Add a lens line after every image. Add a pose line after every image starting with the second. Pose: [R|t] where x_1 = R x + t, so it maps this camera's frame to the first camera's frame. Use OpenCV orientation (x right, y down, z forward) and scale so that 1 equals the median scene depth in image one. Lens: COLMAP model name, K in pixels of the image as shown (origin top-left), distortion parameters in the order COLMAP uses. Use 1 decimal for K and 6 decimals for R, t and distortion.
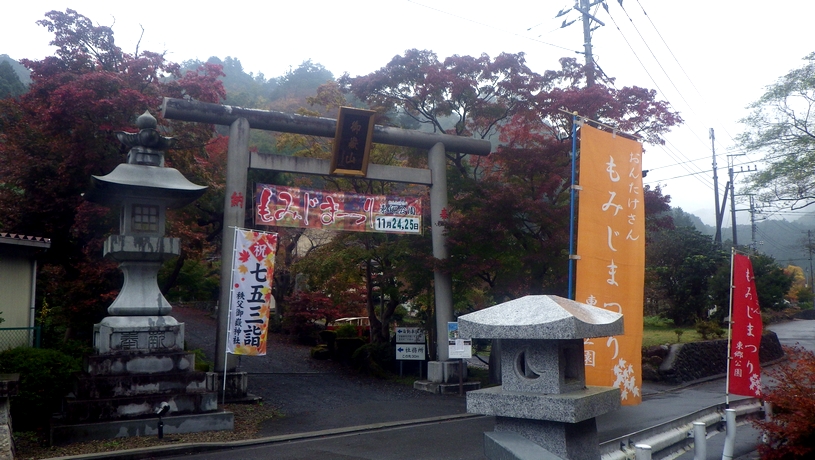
lens RADIAL K [[671.9, 0, 408.9], [0, 671.9, 231.3], [0, 0, 1]] dist [-0.008069, -0.003932]
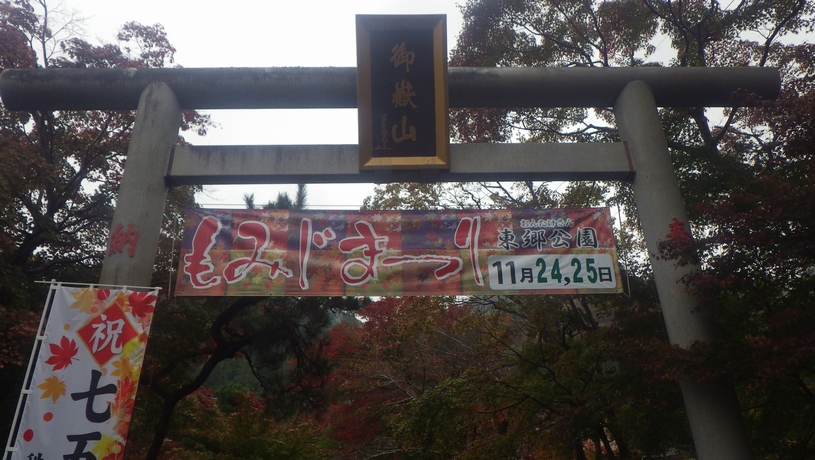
lens RADIAL K [[671.9, 0, 403.4], [0, 671.9, 229.5], [0, 0, 1]] dist [-0.008069, -0.003932]
pose [[0.888126, -0.212857, -0.407338, 0.076297], [0.072916, 0.940319, -0.332390, 0.096182], [0.453779, 0.265503, 0.850642, 0.661786]]
